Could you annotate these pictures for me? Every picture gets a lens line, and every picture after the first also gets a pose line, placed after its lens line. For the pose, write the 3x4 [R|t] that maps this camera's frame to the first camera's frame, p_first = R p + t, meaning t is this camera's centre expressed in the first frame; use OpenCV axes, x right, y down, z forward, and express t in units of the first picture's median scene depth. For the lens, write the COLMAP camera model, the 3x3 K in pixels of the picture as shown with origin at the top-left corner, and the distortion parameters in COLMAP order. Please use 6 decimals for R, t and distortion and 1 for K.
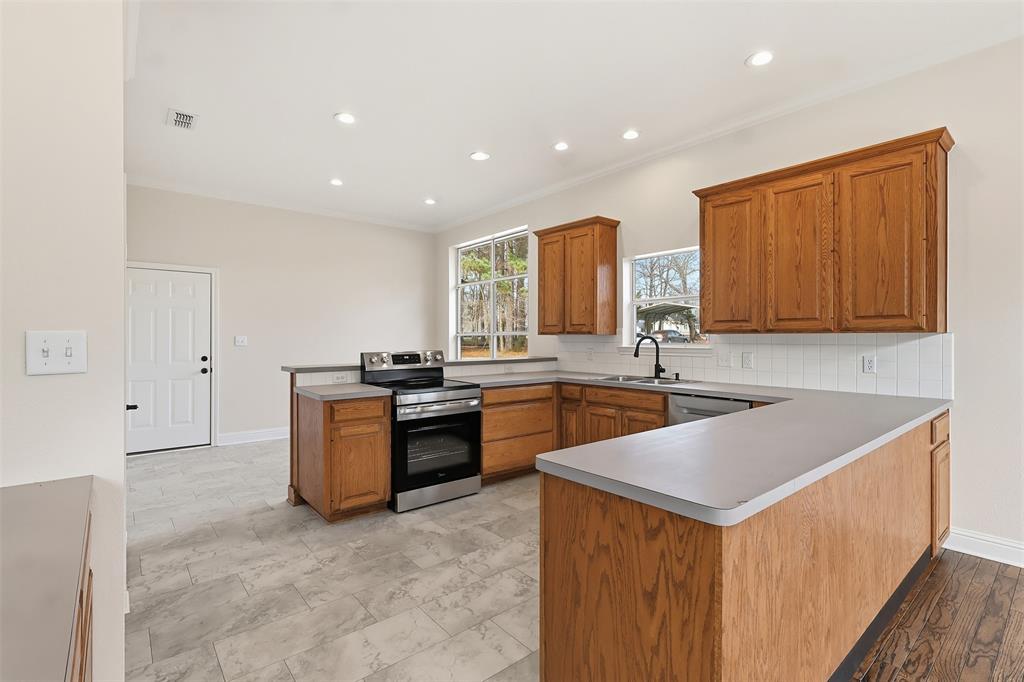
lens RADIAL K [[473.1, 0, 509.5], [0, 473.1, 338.3], [0, 0, 1]] dist [0.000112, 0.000168]
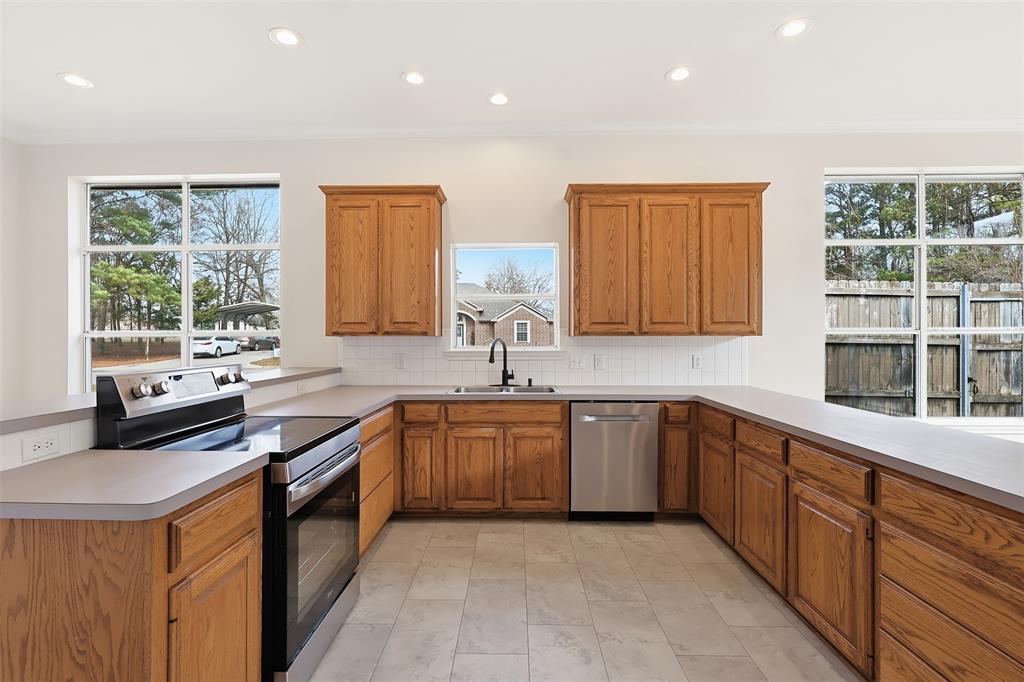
lens RADIAL K [[475.8, 0, 506.1], [0, 475.8, 340.5], [0, 0, 1]] dist [0.000281, 0.000369]
pose [[0.653071, 0.000314, 0.757297, -0.395101], [0.001762, 0.999997, -0.001933, 0.001560], [-0.757295, 0.002597, 0.653068, 0.461612]]
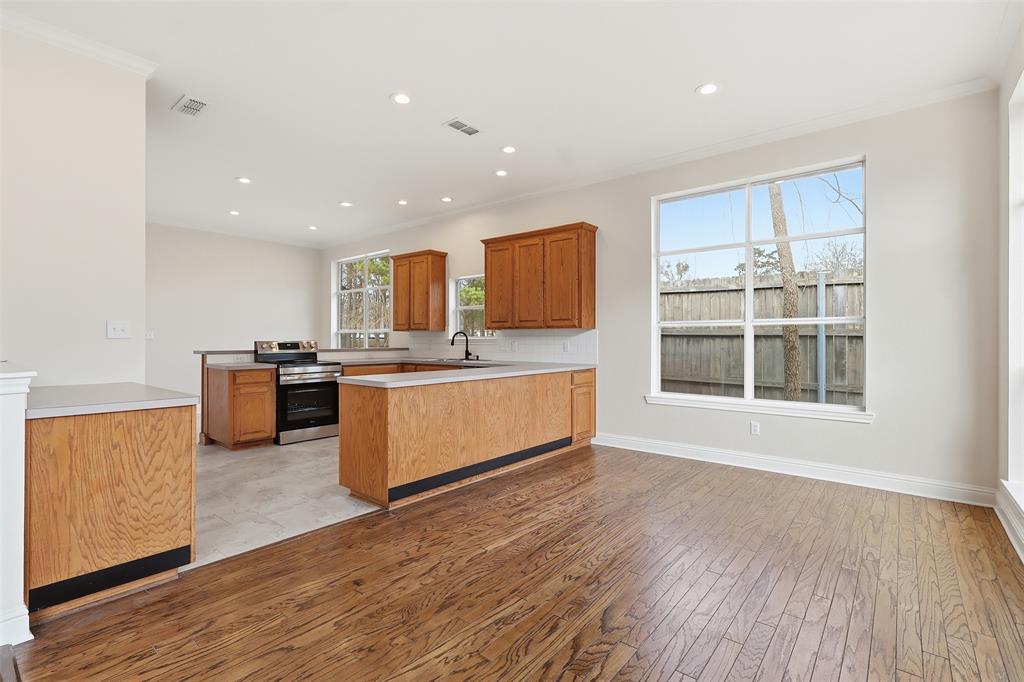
lens RADIAL K [[475.8, 0, 506.1], [0, 475.8, 340.5], [0, 0, 1]] dist [0.000281, 0.000369]
pose [[0.982964, 0.003357, 0.183768, 0.173005], [-0.003205, 0.999994, -0.001129, 0.027455], [-0.183771, 0.000520, 0.982969, -0.567476]]
